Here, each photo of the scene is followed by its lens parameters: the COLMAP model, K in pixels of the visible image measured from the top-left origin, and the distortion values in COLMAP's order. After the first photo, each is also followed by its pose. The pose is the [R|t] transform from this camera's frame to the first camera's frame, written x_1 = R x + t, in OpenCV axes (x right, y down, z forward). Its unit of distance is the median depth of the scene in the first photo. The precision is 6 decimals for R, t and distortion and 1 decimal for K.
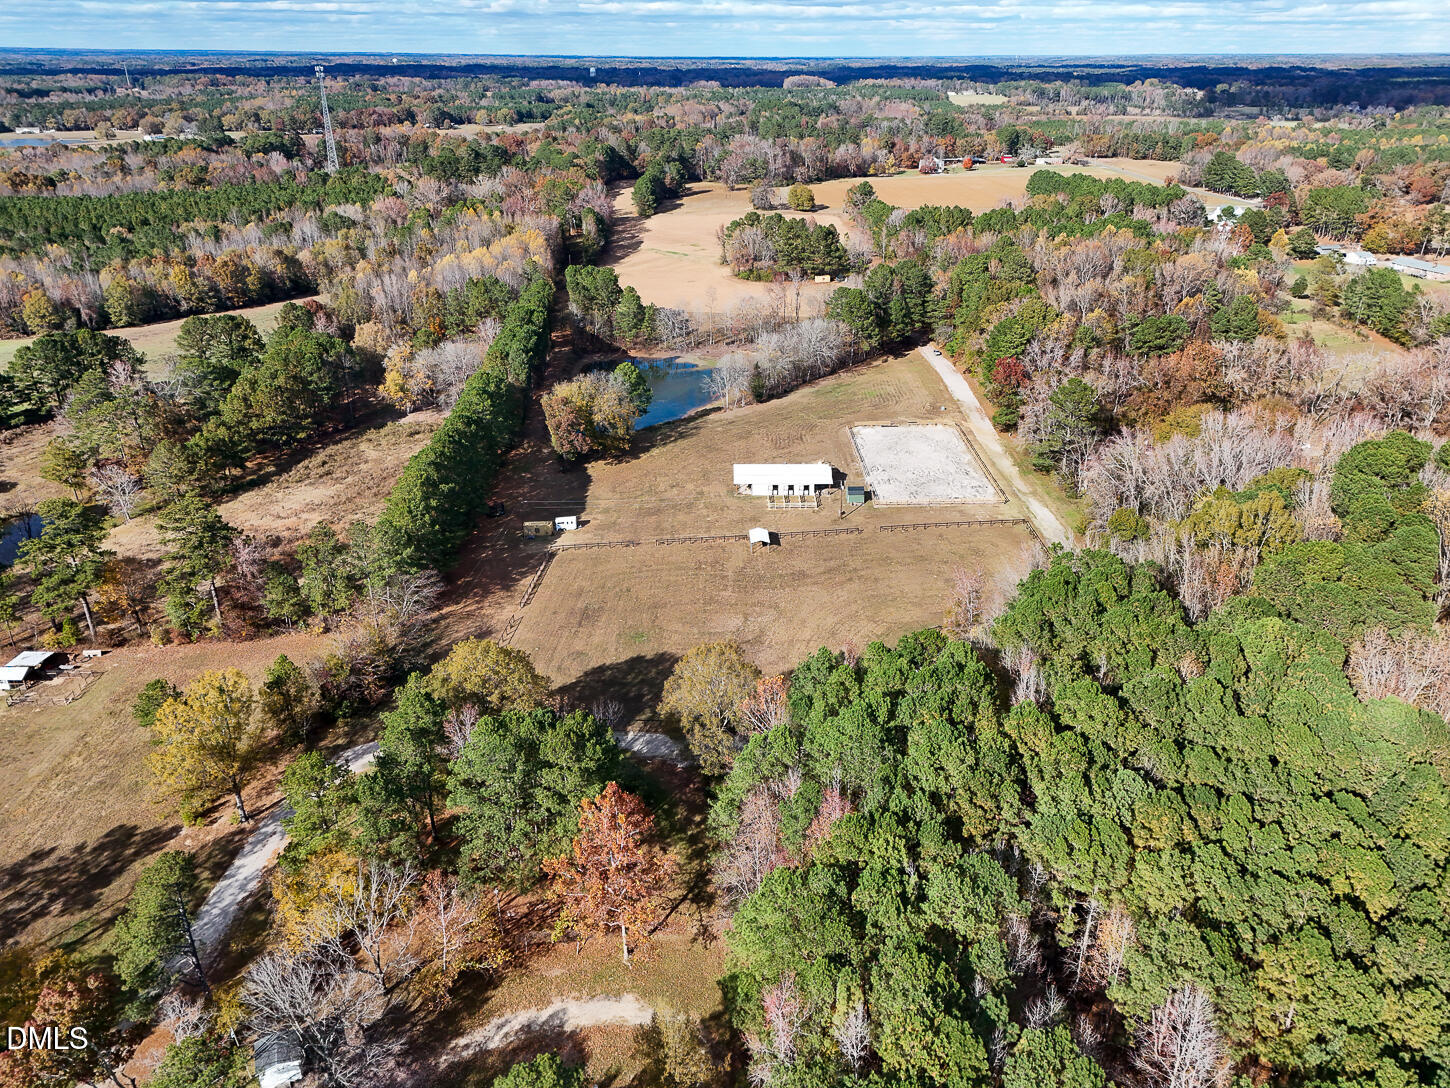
lens RADIAL K [[1101.4, 0, 725.1], [0, 1101.4, 502.7], [0, 0, 1]] dist [0.078578, -0.055229]
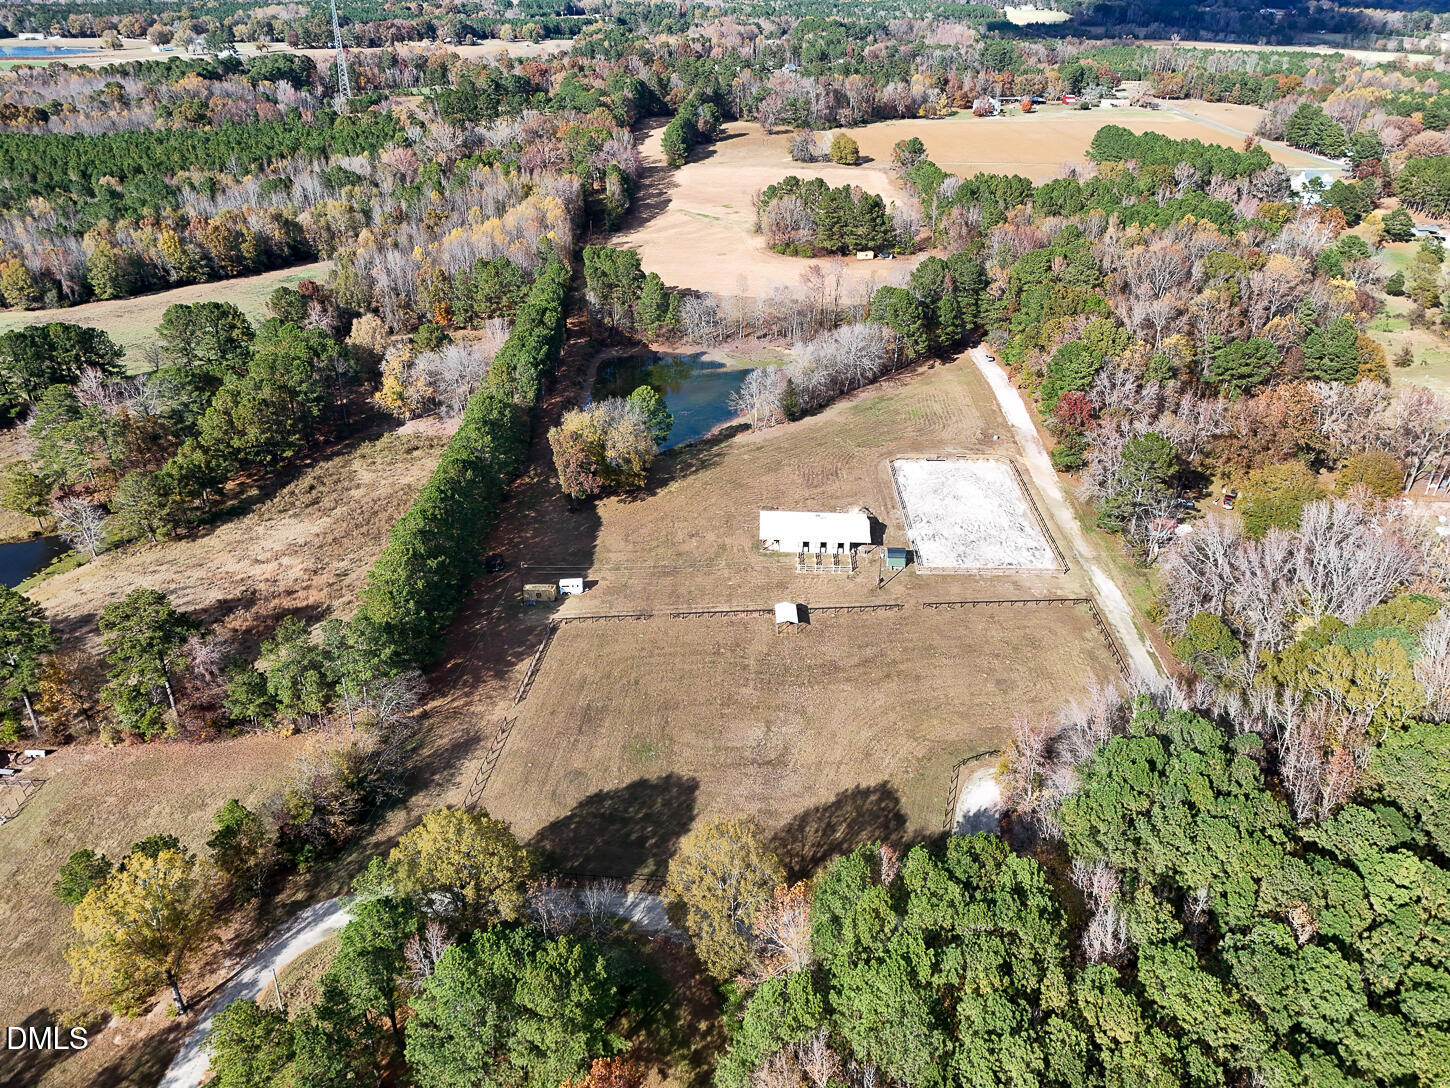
lens RADIAL K [[1095.1, 0, 725.1], [0, 1095.1, 465.6], [0, 0, 1]] dist [0.068747, -0.042708]
pose [[0.999218, 0.031609, -0.023745, -0.000724], [-0.029756, 0.996761, 0.074717, -0.108457], [0.026030, -0.073952, 0.996922, 0.088570]]
